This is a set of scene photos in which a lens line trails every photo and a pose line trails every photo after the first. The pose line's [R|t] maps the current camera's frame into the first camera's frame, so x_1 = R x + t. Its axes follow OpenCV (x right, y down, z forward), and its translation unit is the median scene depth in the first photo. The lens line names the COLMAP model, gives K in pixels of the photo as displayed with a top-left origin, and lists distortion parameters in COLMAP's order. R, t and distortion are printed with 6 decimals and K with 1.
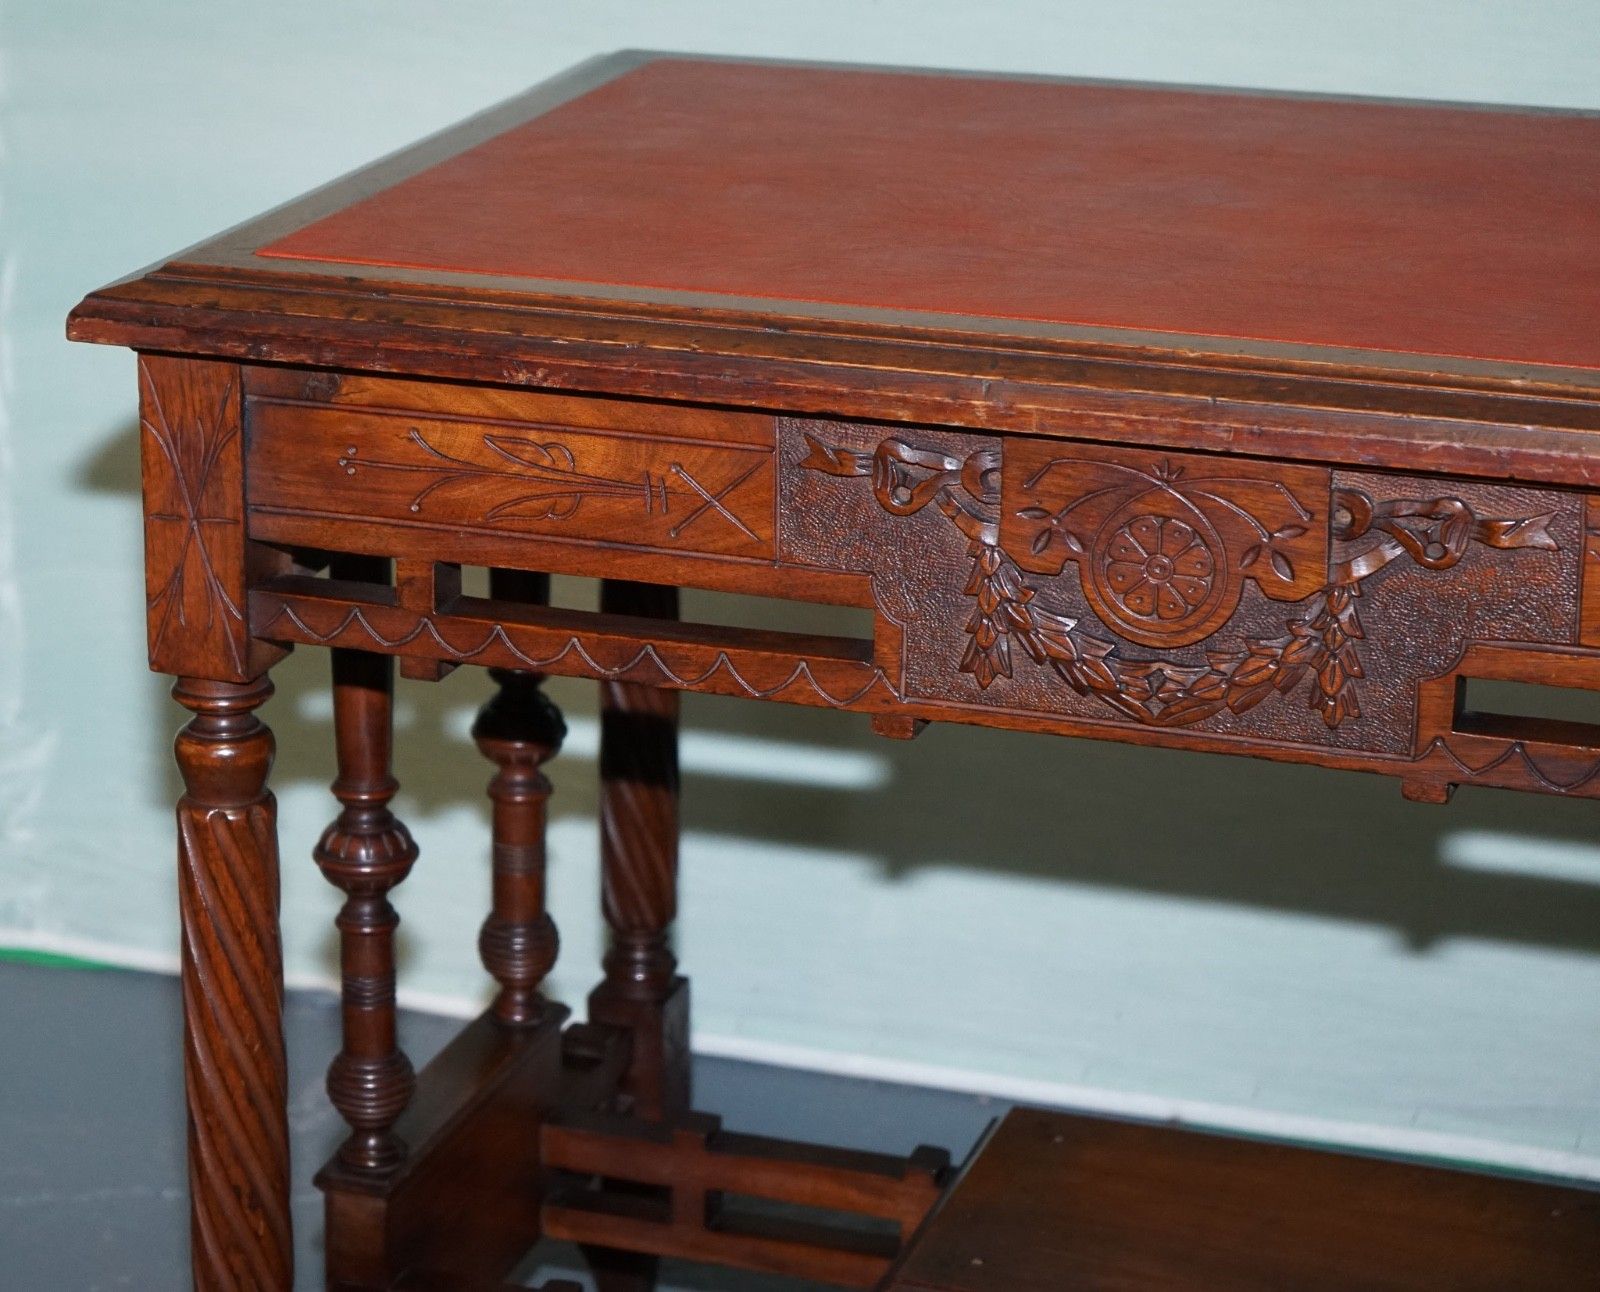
lens RADIAL K [[4234.7, 0, 671.2], [0, 4234.7, 677.2], [0, 0, 1]] dist [-0.025781, 0.000000]
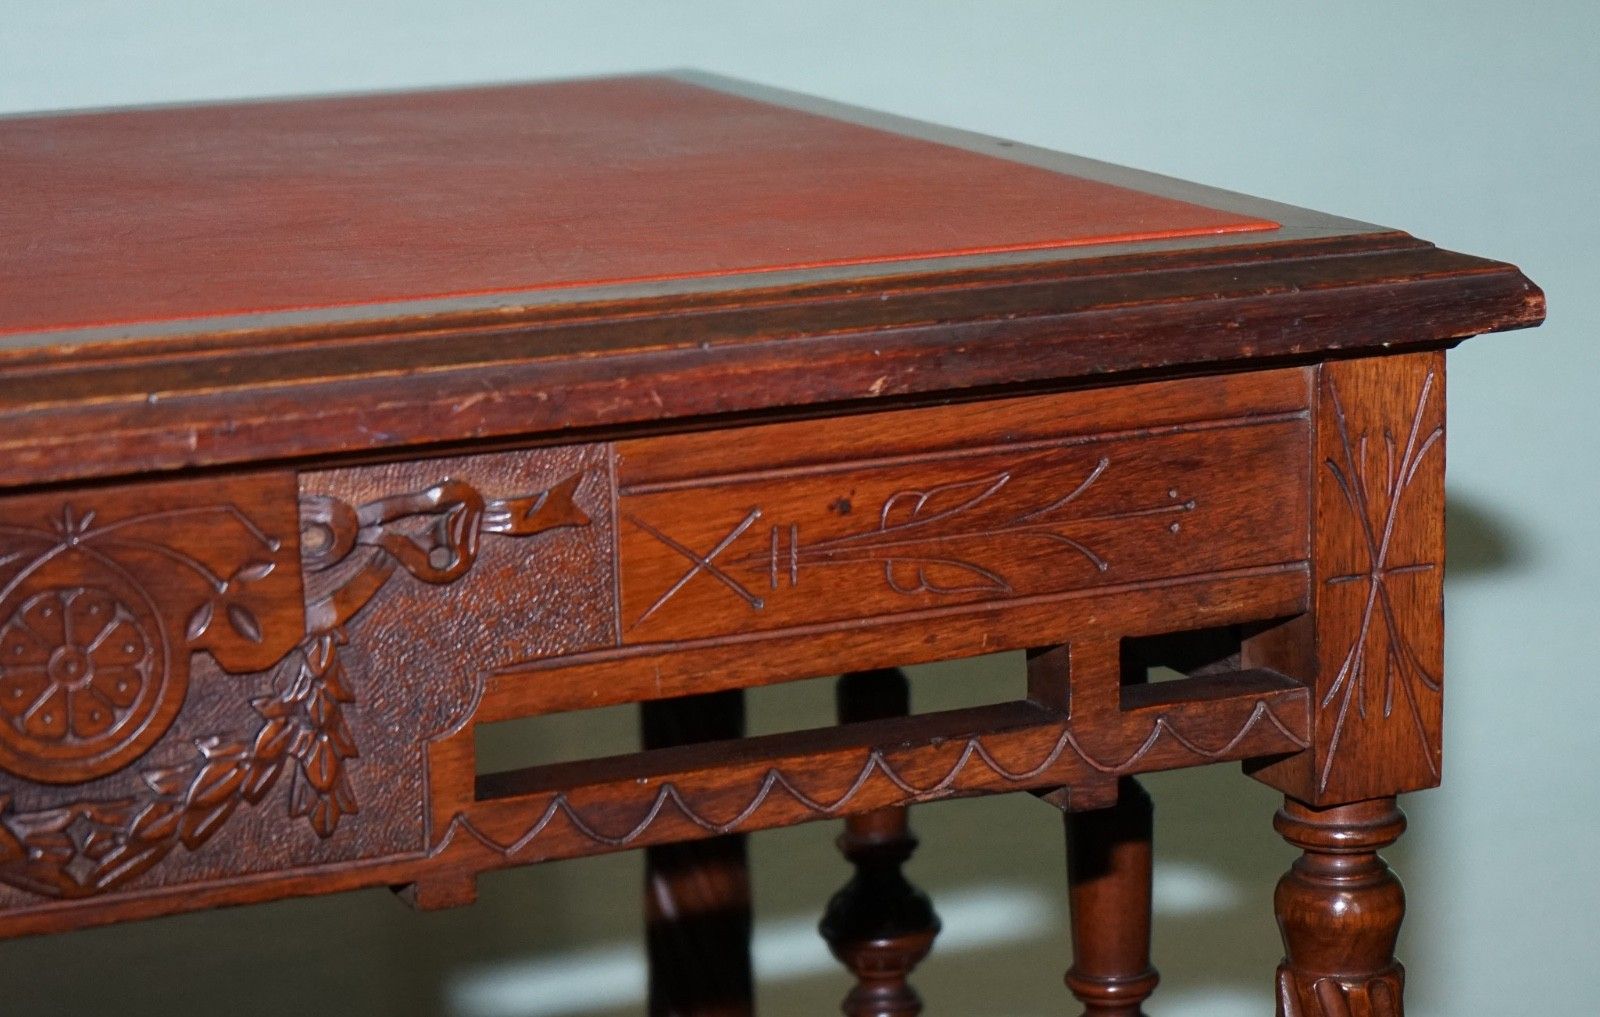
lens RADIAL K [[4035.8, 0, 802.6], [0, 4035.8, 505.3], [0, 0, 1]] dist [-0.144212, 0.000000]
pose [[0.701812, -0.155974, 0.695077, -0.225277], [0.241597, 0.970021, -0.026267, -0.004568], [-0.670142, 0.186363, 0.718456, 0.397114]]
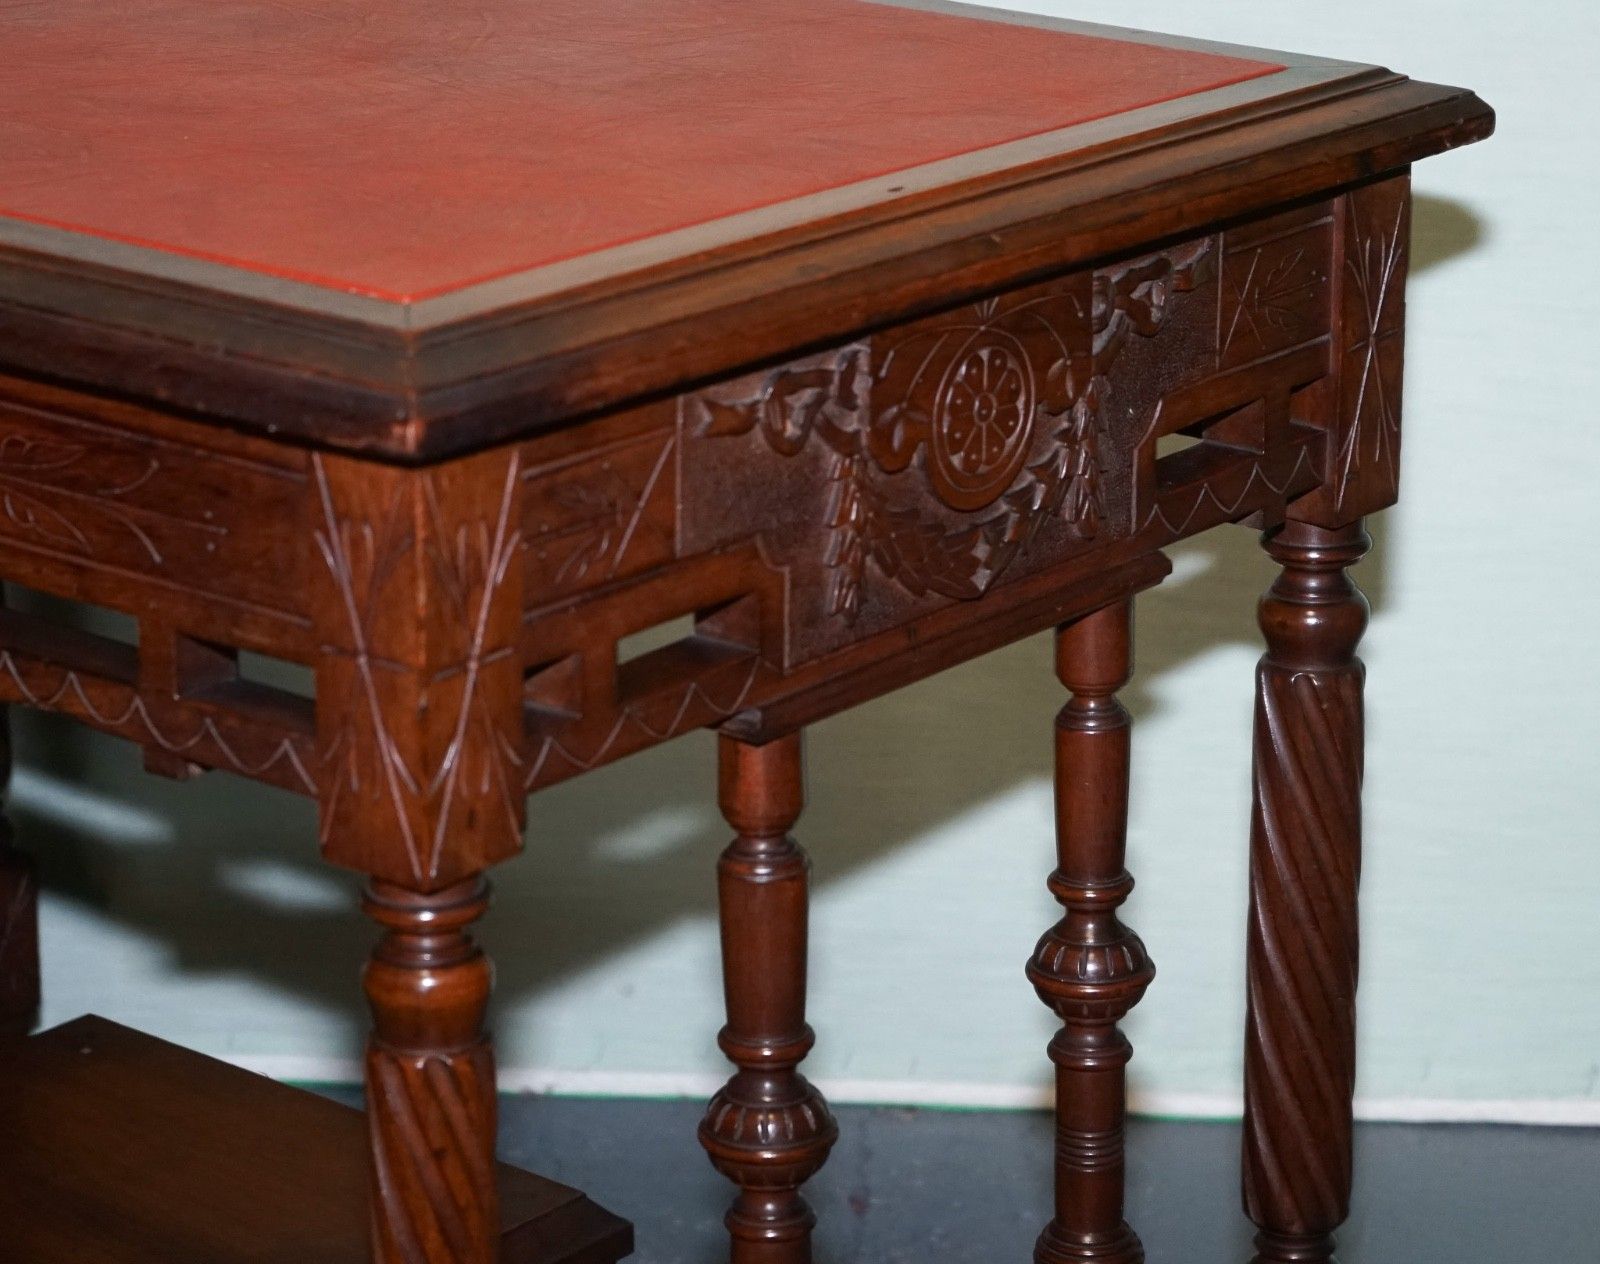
lens RADIAL K [[4863.3, 0, 802.0], [0, 4863.3, 624.9], [0, 0, 1]] dist [-0.205931, 0.000000]
pose [[0.946442, 0.102122, -0.306297, 0.634904], [-0.104617, 0.994478, 0.008308, -0.007778], [0.305454, 0.024181, 0.951900, 0.066442]]
